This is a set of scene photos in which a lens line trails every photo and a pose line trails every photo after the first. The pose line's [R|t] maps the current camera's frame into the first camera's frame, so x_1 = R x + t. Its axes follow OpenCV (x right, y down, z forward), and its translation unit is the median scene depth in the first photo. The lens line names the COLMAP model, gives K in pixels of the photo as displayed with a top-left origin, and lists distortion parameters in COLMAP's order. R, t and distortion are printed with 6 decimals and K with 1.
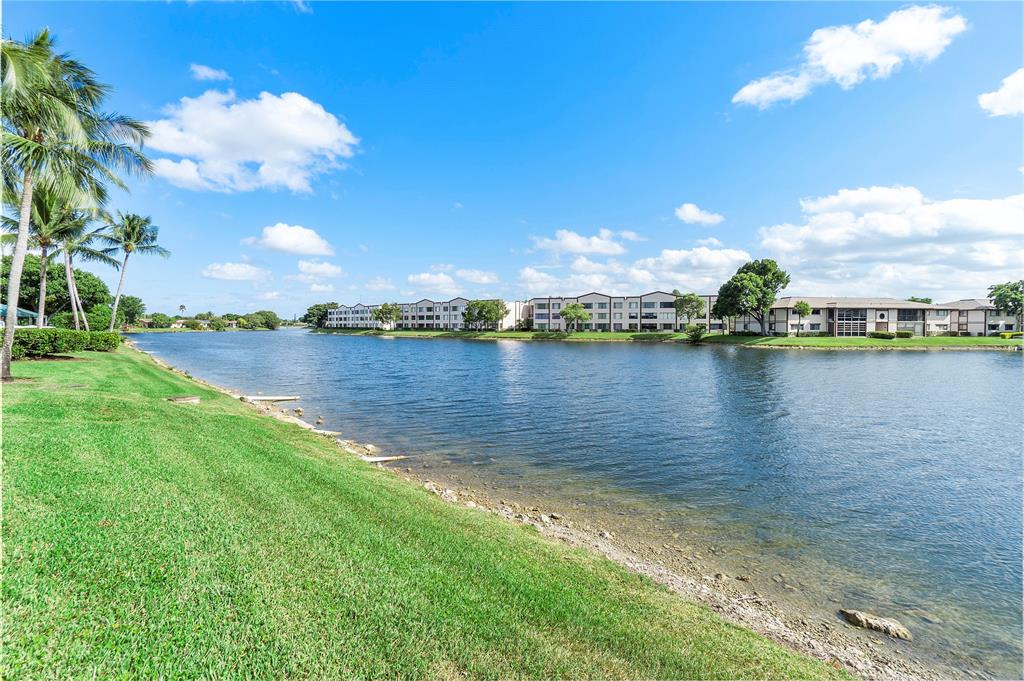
lens RADIAL K [[442.8, 0, 512.0], [0, 442.8, 340.5], [0, 0, 1]] dist [-0.003383, -0.001121]
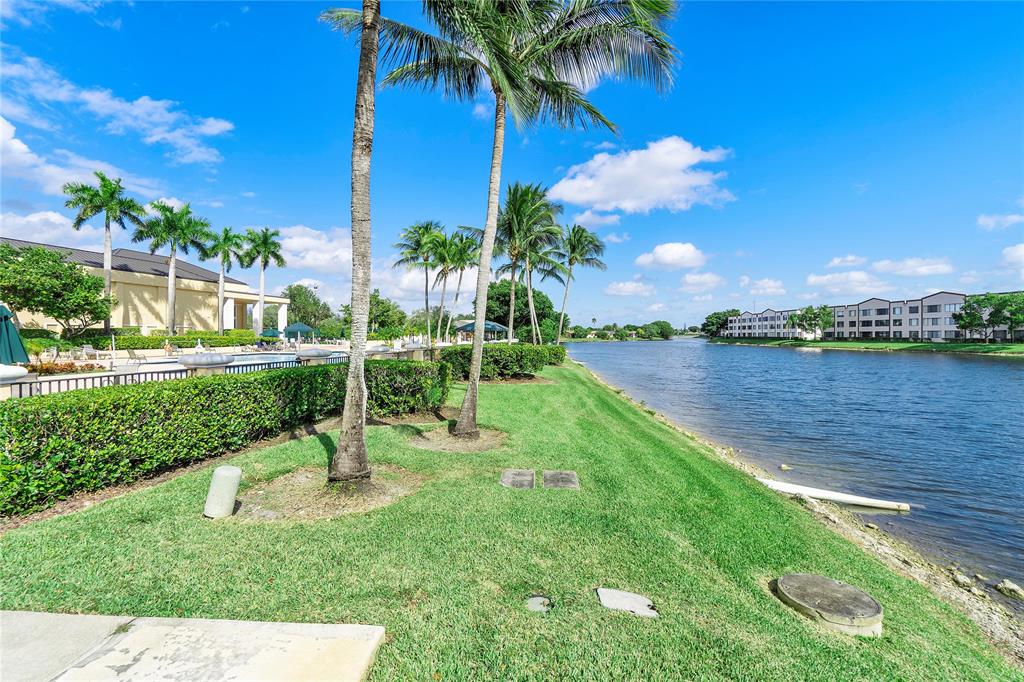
lens RADIAL K [[422.7, 0, 512.0], [0, 422.7, 341.0], [0, 0, 1]] dist [0.000033, -0.000012]
pose [[0.685575, 0.003511, -0.727994, -0.097295], [-0.016086, 0.999817, -0.010327, -0.005979], [0.727824, 0.018791, 0.685506, 0.091018]]
